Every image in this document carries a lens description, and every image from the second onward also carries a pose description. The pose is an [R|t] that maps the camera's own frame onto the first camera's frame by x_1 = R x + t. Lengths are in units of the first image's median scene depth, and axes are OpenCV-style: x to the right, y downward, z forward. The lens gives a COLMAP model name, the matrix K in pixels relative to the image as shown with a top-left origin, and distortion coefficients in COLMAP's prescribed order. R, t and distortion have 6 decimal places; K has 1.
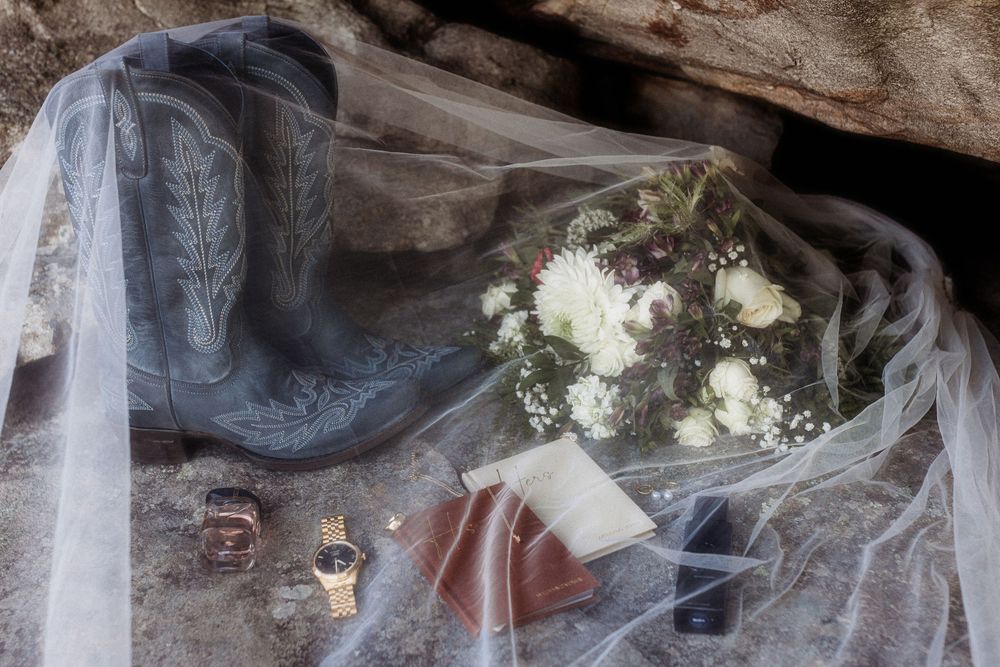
lens RADIAL K [[1312.7, 0, 495.6], [0, 1312.7, 342.8], [0, 0, 1]] dist [-0.008300, 0.000000]
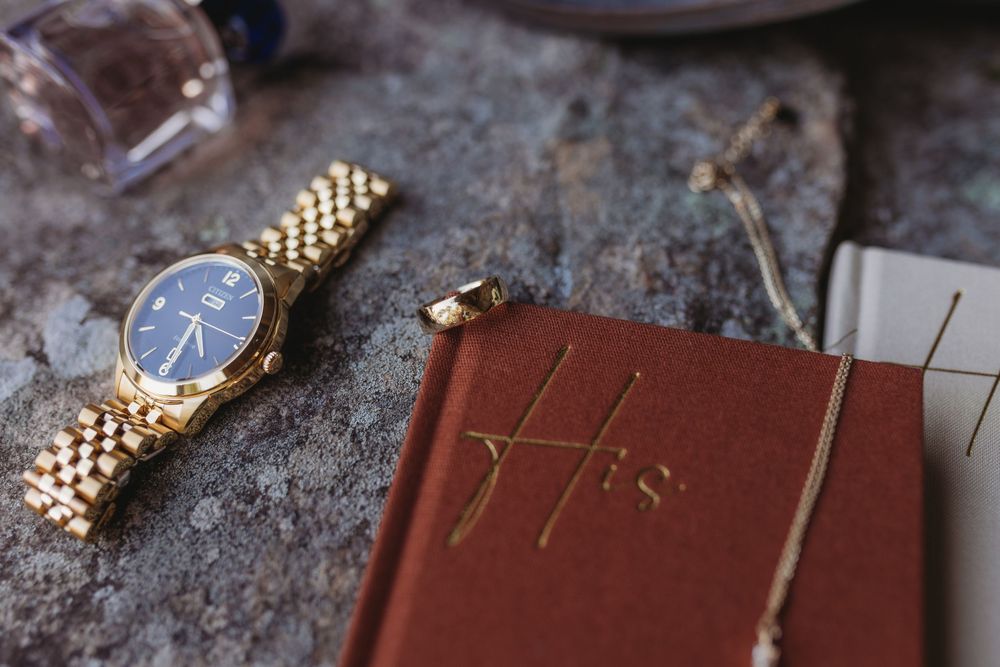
lens RADIAL K [[1042.4, 0, 494.9], [0, 1042.4, 334.0], [0, 0, 1]] dist [-0.001241, 0.000000]
pose [[0.740444, 0.553541, -0.381227, 0.017951], [-0.339460, 0.797537, 0.498701, 0.023085], [0.580094, -0.239849, 0.778437, 0.749192]]
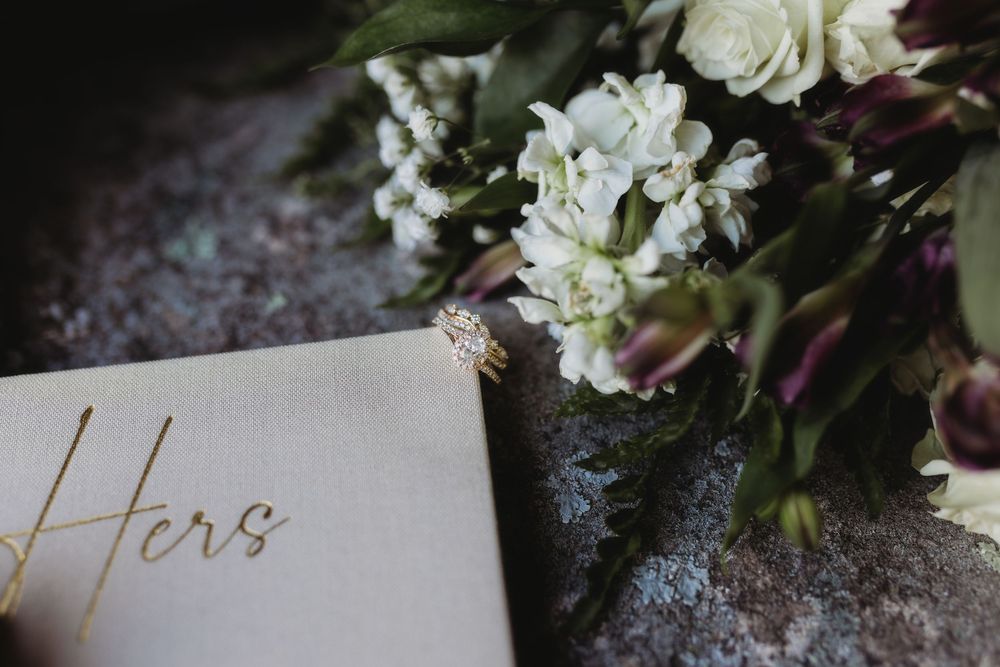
lens RADIAL K [[1042.4, 0, 499.3], [0, 1042.4, 327.0], [0, 0, 1]] dist [-0.001241, 0.000000]
pose [[0.939099, 0.304123, -0.160005, 0.092328], [-0.210386, 0.876964, 0.432056, -0.009723], [0.271717, -0.372081, 0.887539, 0.853970]]
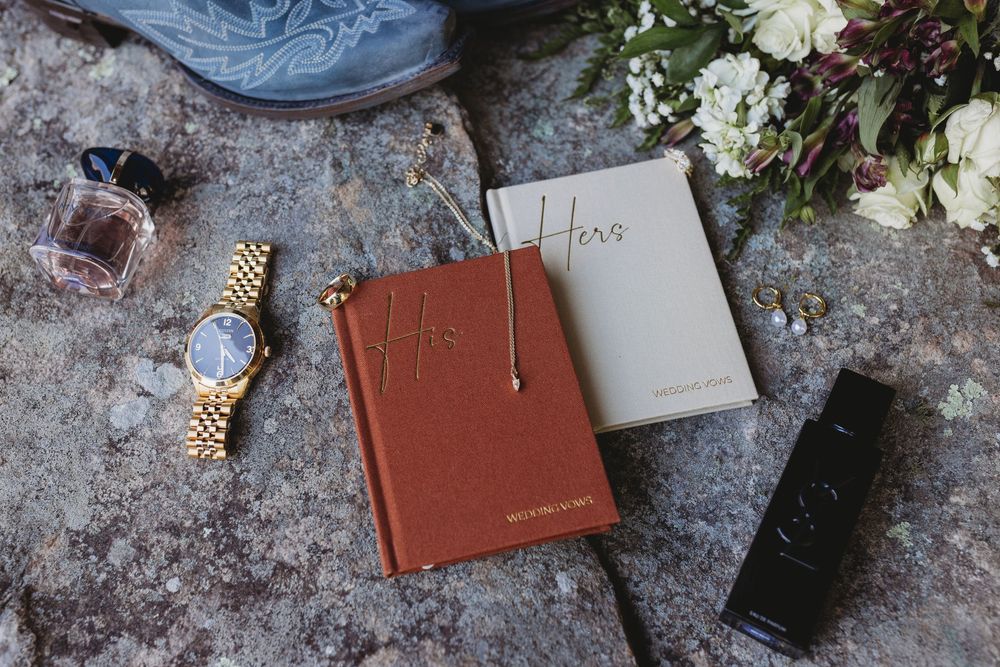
lens RADIAL K [[1042.4, 0, 477.1], [0, 1042.4, 310.7], [0, 0, 1]] dist [-0.001241, 0.000000]
pose [[0.959307, 0.258764, -0.113010, 0.040134], [-0.158921, 0.825610, 0.541398, -0.119754], [0.233396, -0.501408, 0.833137, 0.547654]]
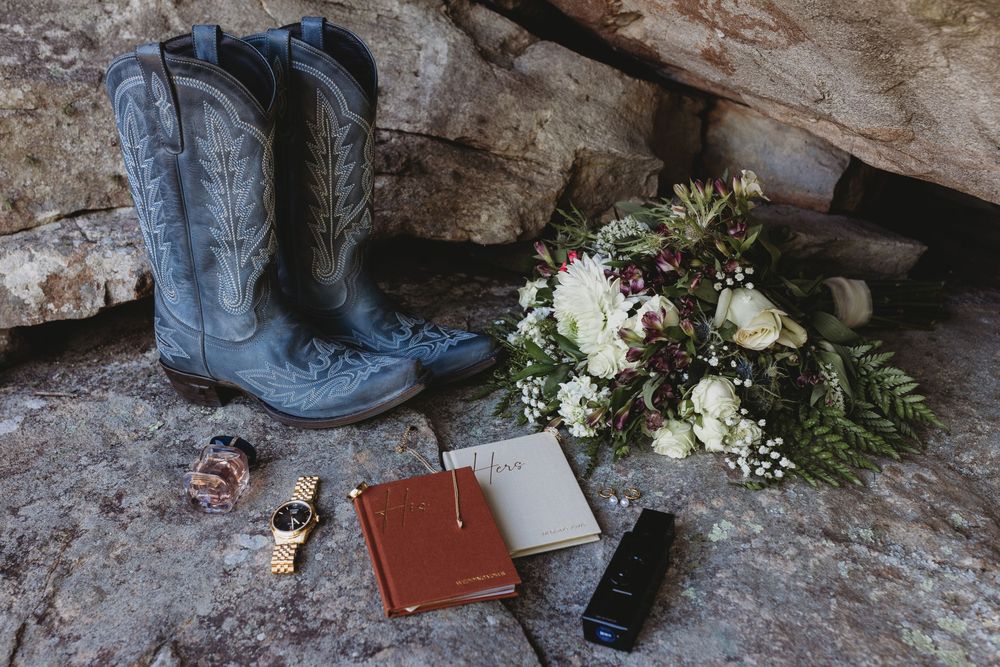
lens RADIAL K [[1042.4, 0, 482.7], [0, 1042.4, 334.5], [0, 0, 1]] dist [-0.001241, 0.000000]
pose [[0.972622, 0.119283, -0.199446, 0.164041], [-0.114206, 0.992775, 0.036810, -0.031614], [0.202395, -0.013024, 0.979217, 0.162618]]
